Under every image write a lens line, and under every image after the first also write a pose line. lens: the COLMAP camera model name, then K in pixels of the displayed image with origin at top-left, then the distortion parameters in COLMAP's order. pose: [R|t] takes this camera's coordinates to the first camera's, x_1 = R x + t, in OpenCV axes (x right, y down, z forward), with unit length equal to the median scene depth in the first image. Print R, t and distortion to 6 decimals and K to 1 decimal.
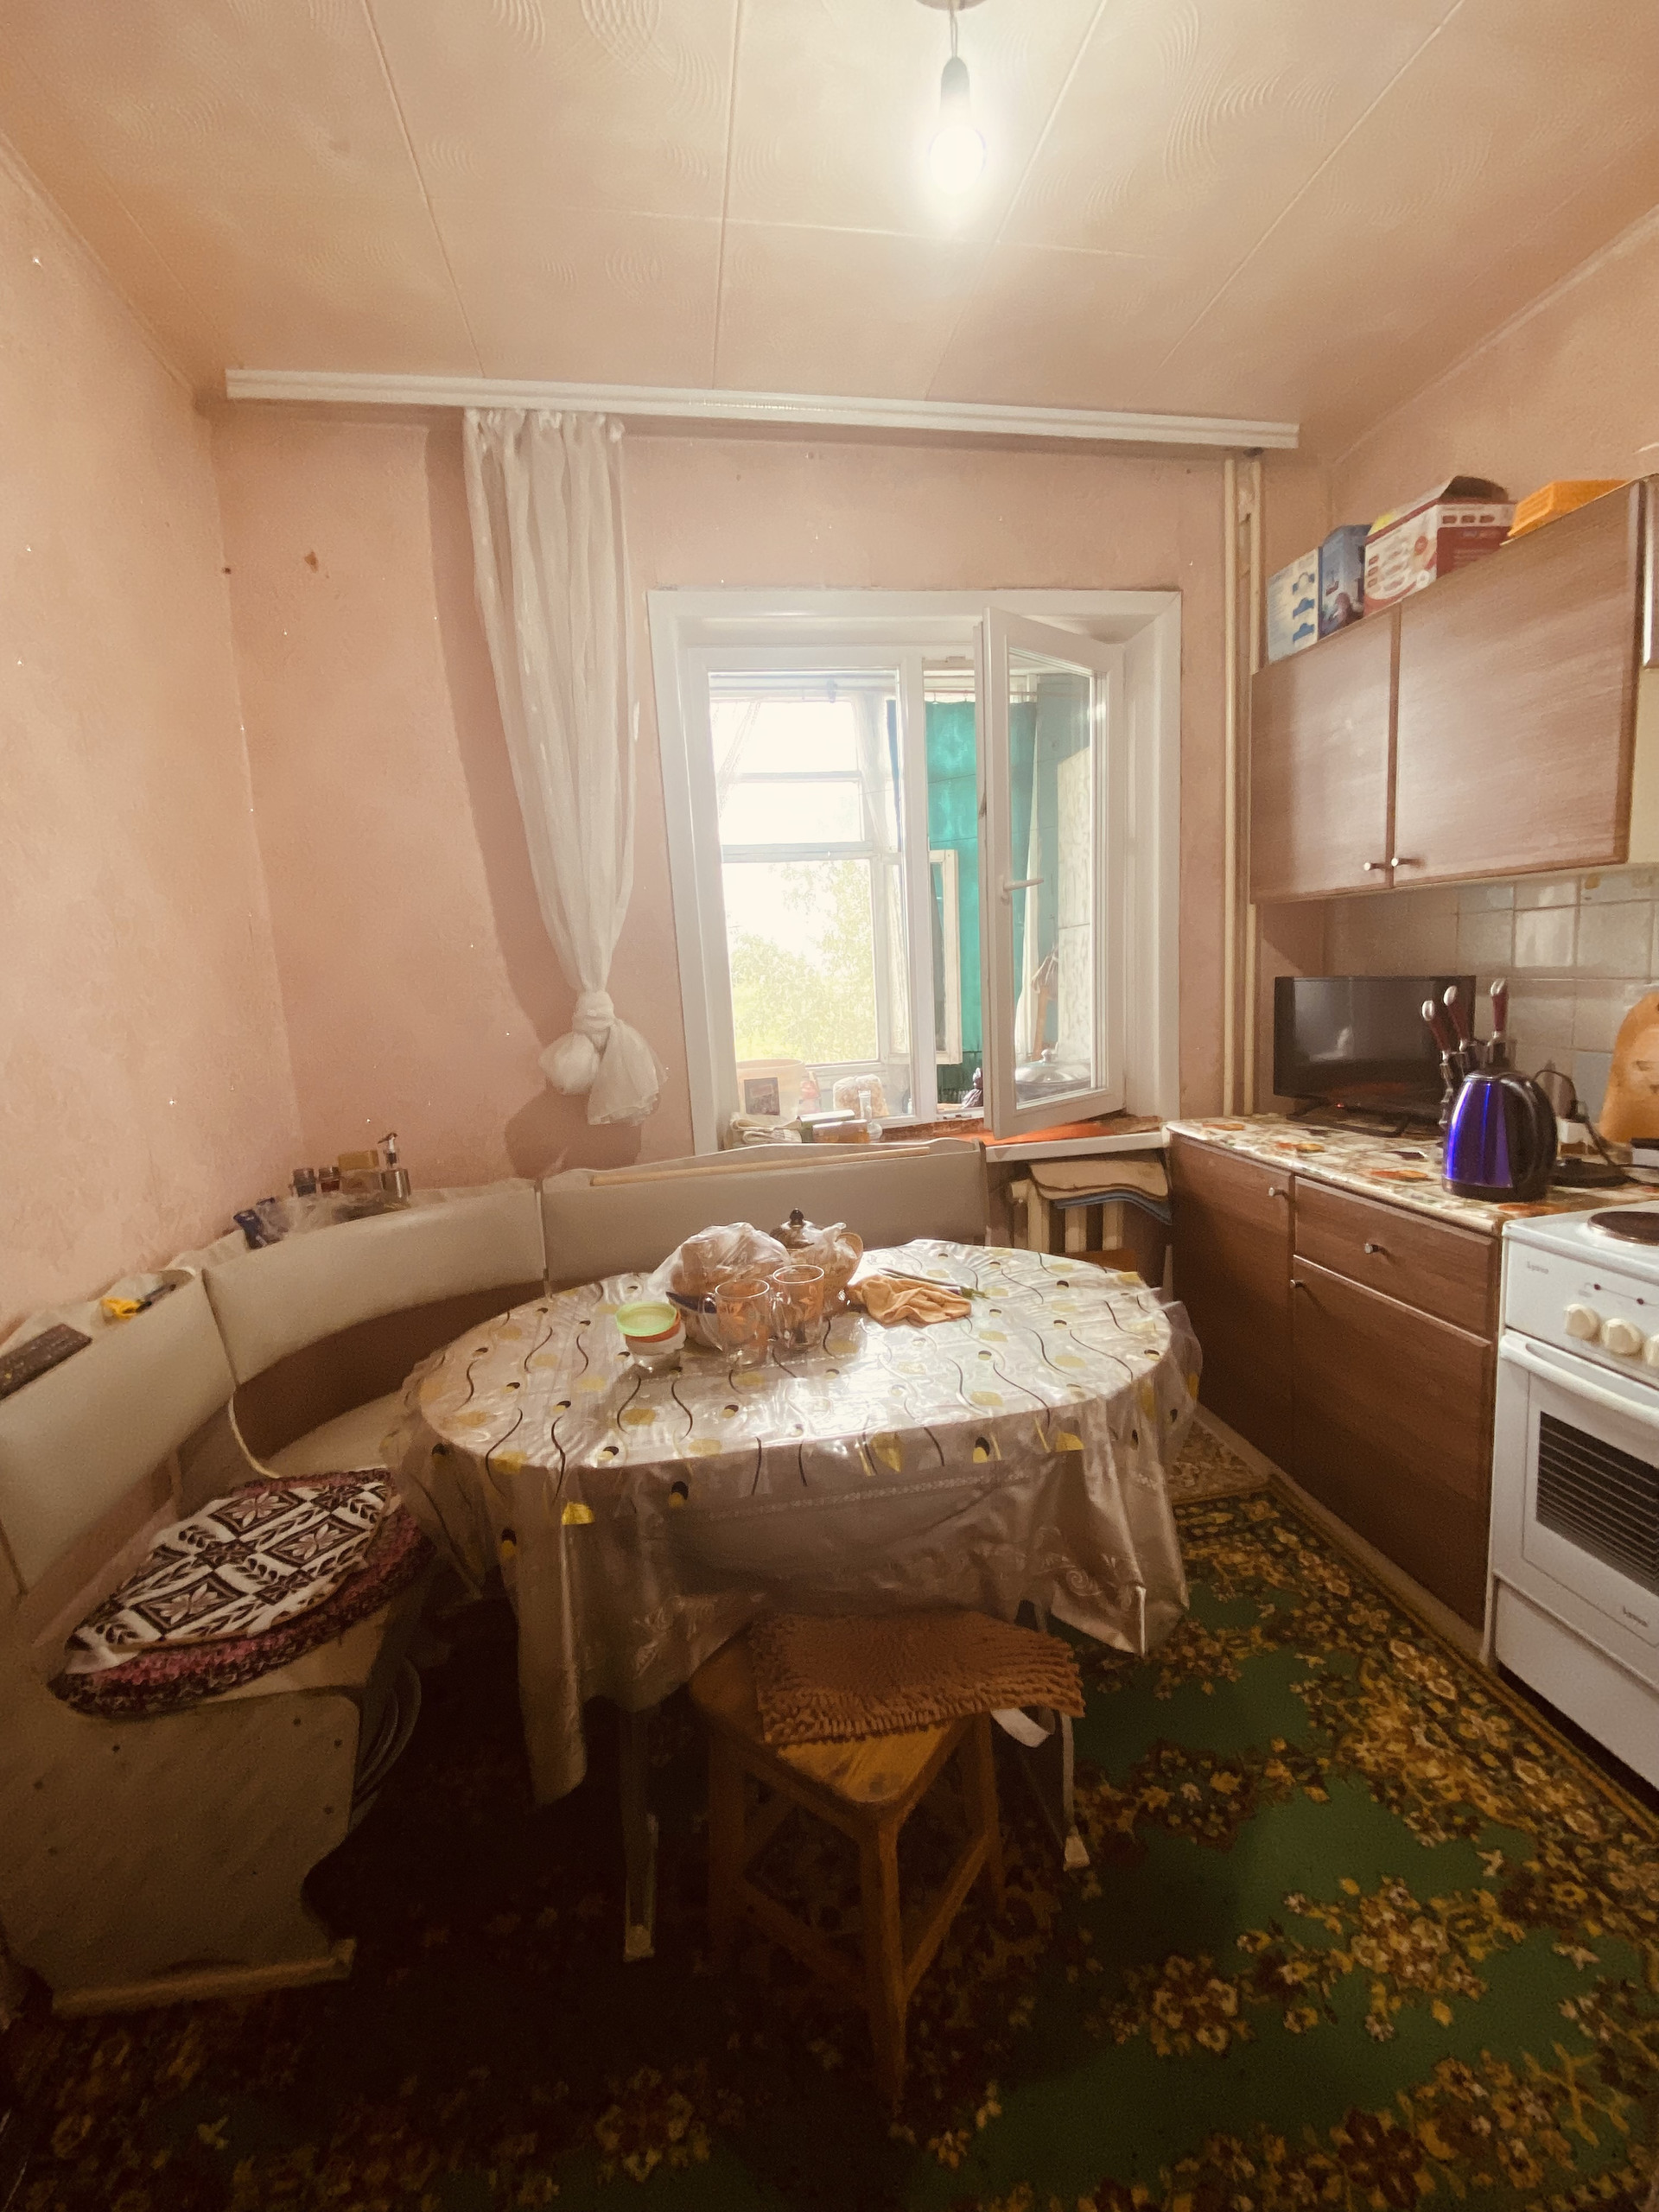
lens RADIAL K [[875.2, 0, 828.1], [0, 875.2, 1097.9], [0, 0, 1]] dist [0.013954, -0.018759]
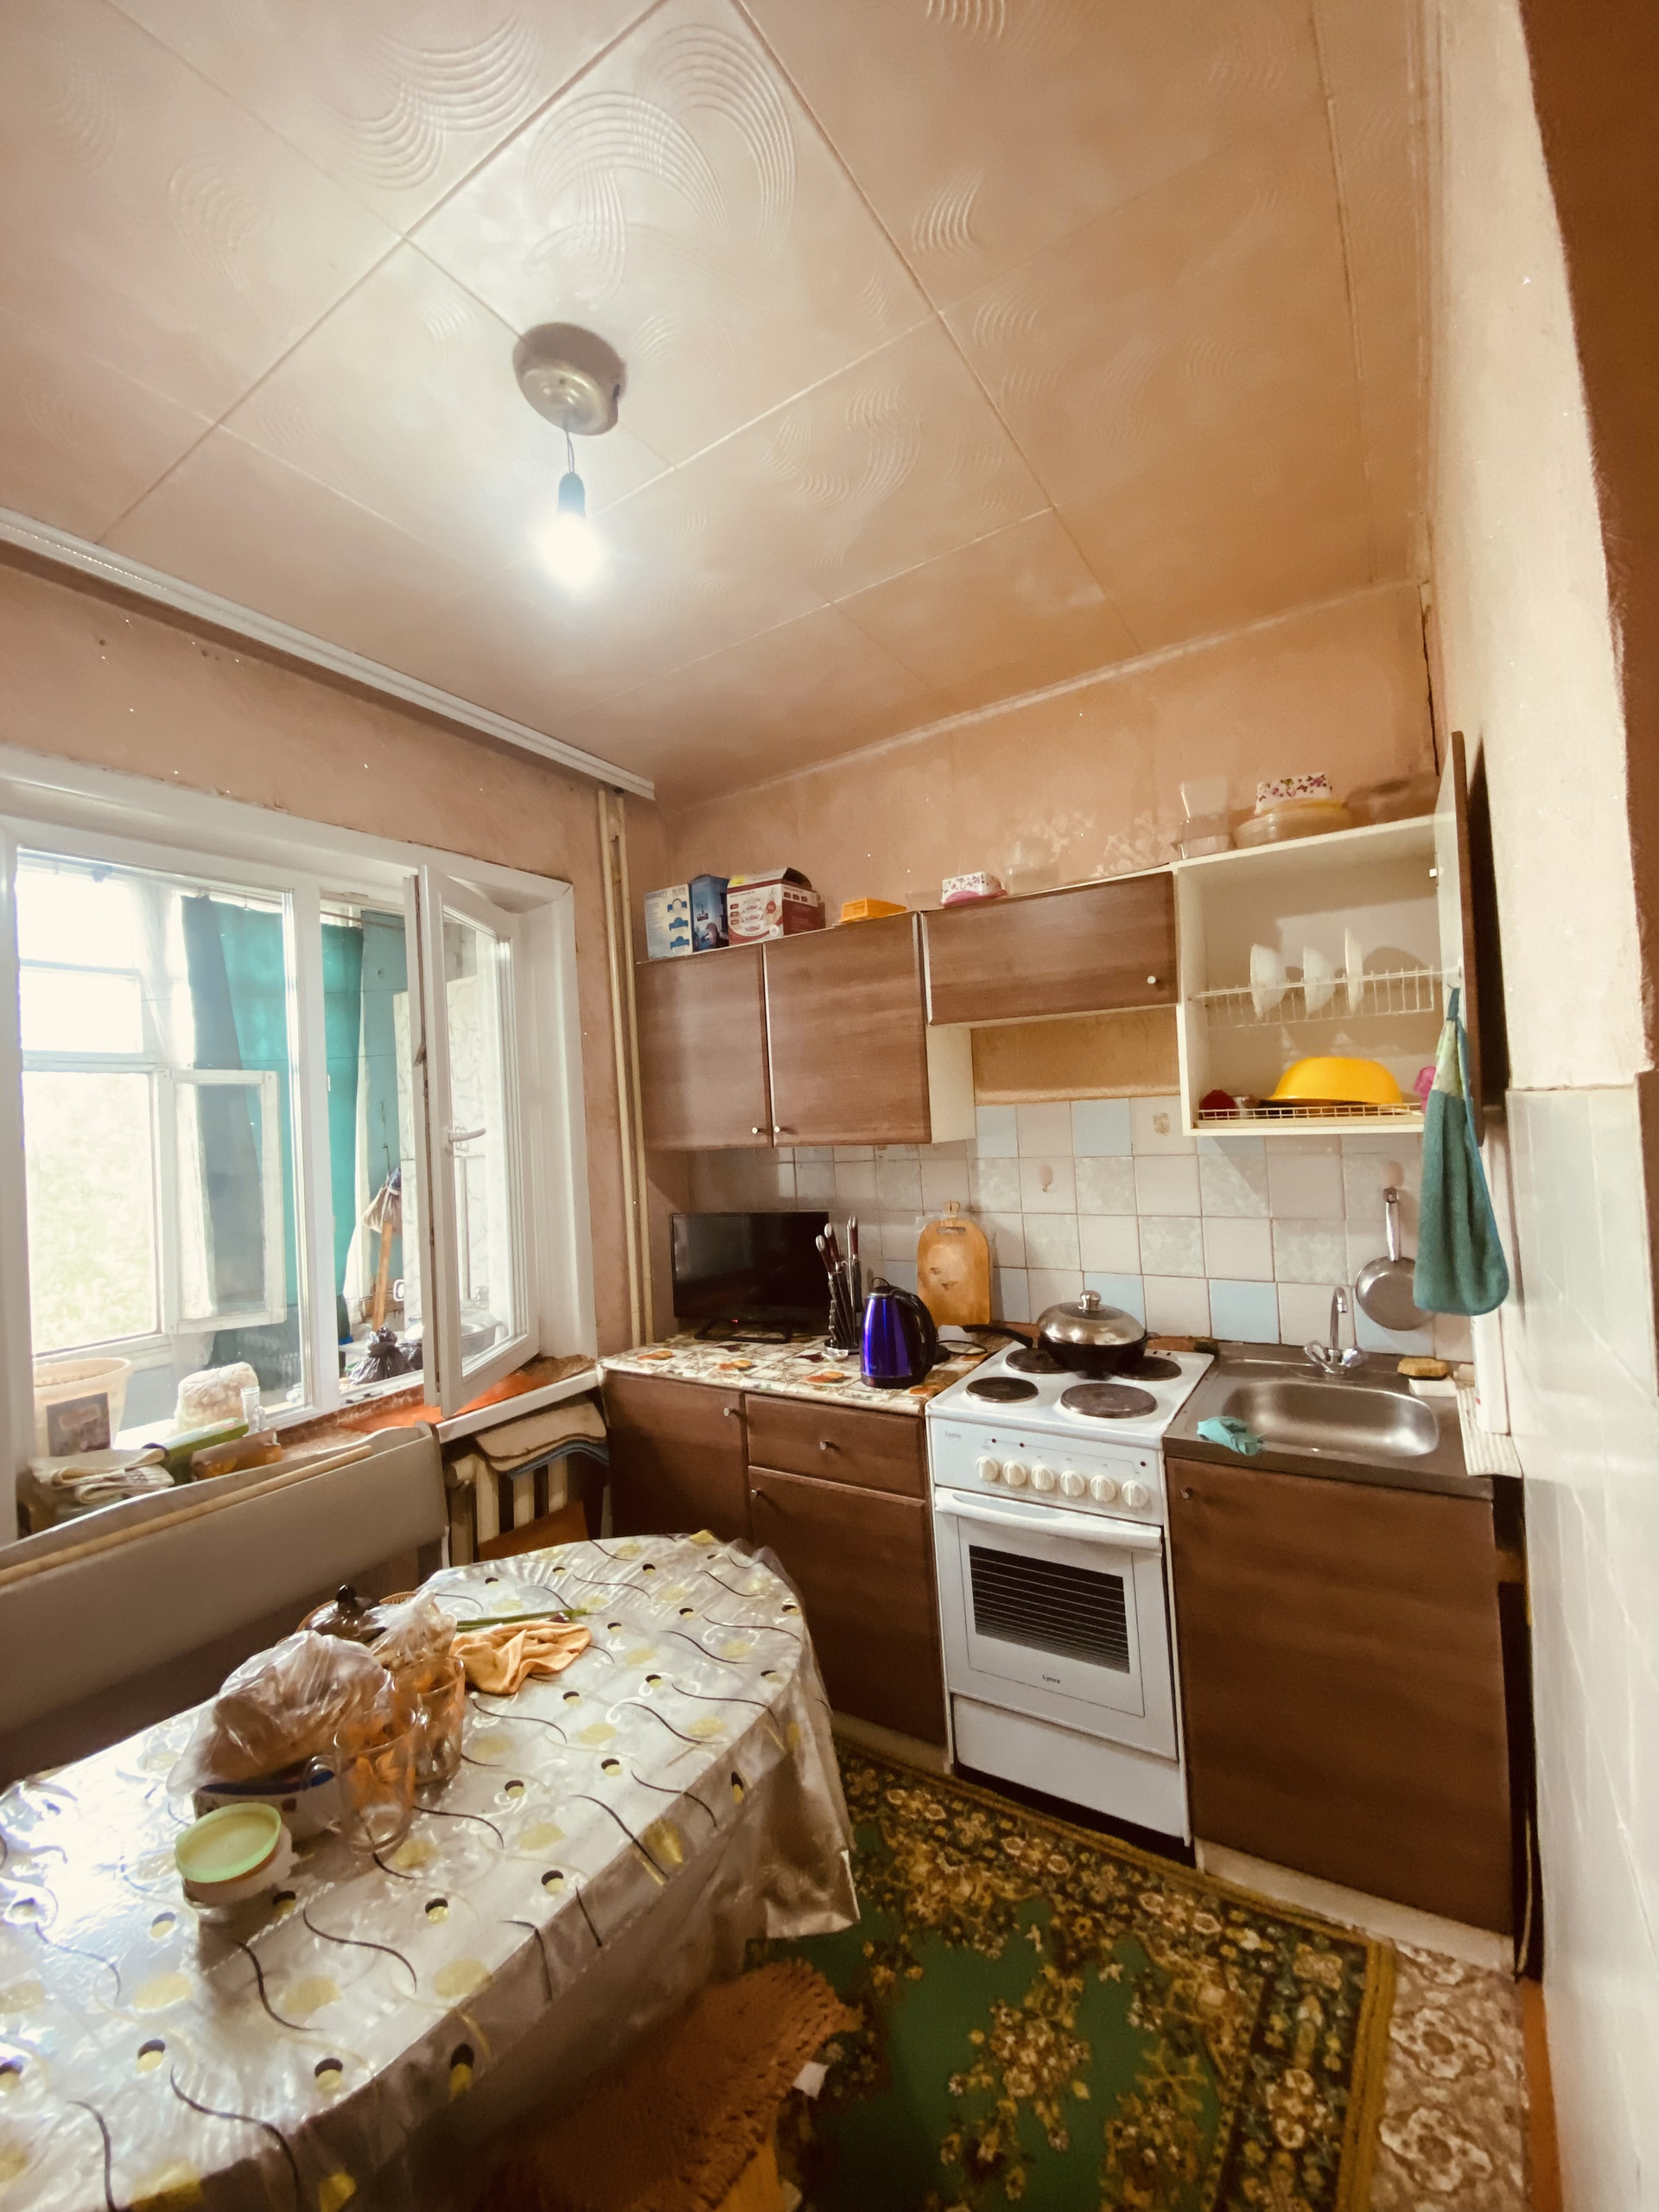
lens RADIAL K [[875.2, 0, 828.1], [0, 875.2, 1097.9], [0, 0, 1]] dist [0.013954, -0.018759]
pose [[0.679193, 0.037770, 0.732988, -0.273416], [0.129721, 0.976776, -0.170533, -0.087704], [-0.722406, 0.210908, 0.658520, 0.081369]]
